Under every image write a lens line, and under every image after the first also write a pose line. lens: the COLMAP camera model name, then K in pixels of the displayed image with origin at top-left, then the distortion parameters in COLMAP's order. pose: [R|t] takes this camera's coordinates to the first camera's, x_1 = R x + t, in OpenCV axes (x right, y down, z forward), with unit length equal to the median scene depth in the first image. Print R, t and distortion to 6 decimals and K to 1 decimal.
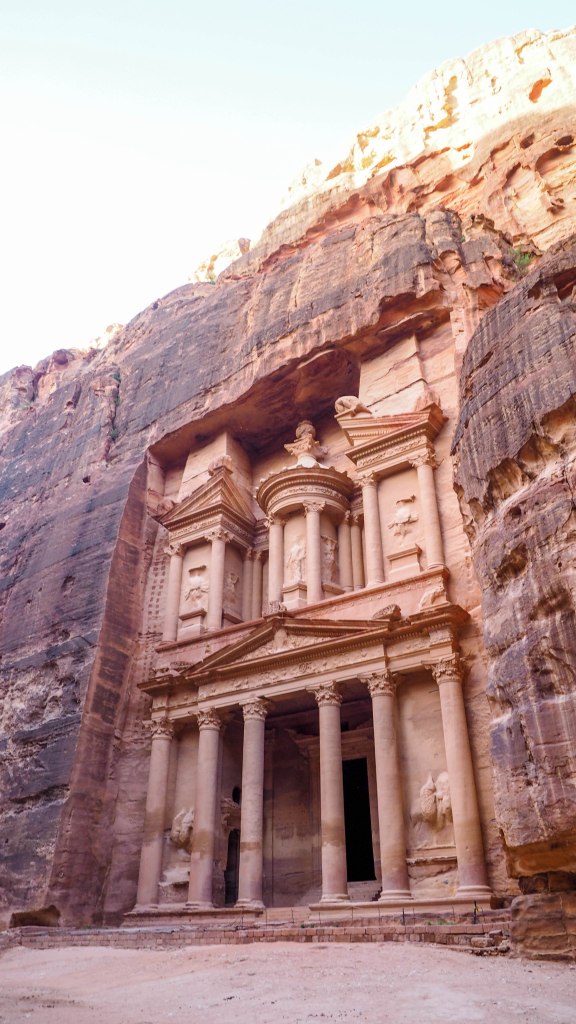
lens RADIAL K [[734.2, 0, 279.7], [0, 734.2, 509.9], [0, 0, 1]] dist [-0.039272, 0.033882]
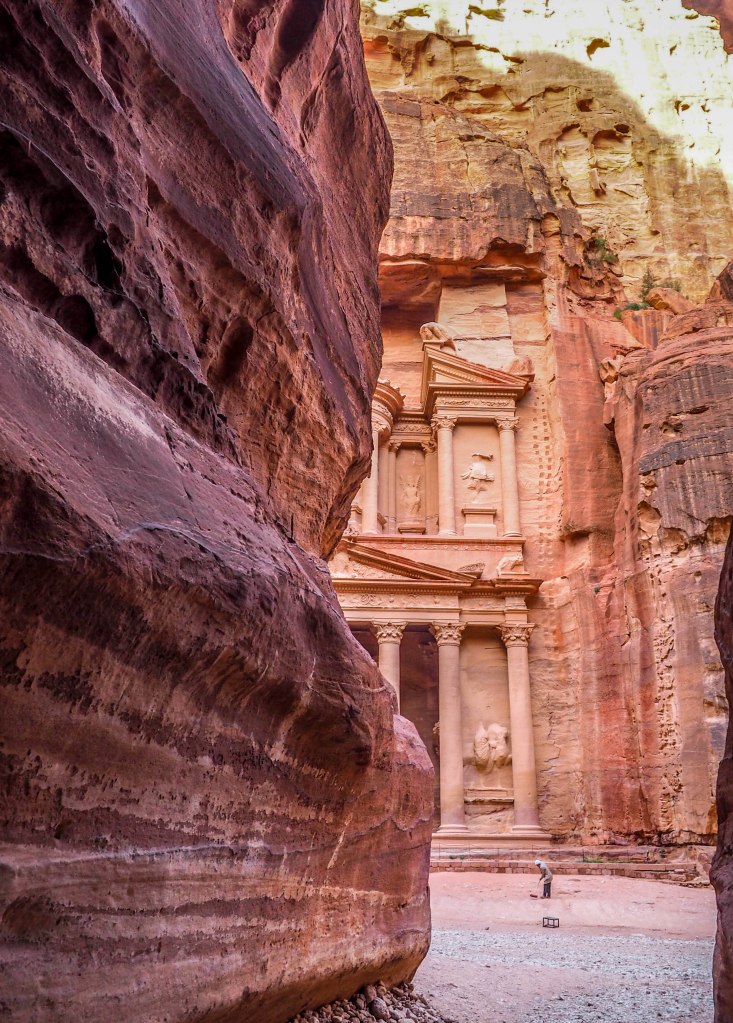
lens RADIAL K [[934.3, 0, 371.1], [0, 934.3, 433.1], [0, 0, 1]] dist [-0.039427, 0.007306]
pose [[0.797525, 0.262836, 0.543020, -0.646399], [-0.326785, 0.944828, 0.022623, -0.021606], [-0.507115, -0.195493, 0.839415, -0.001054]]
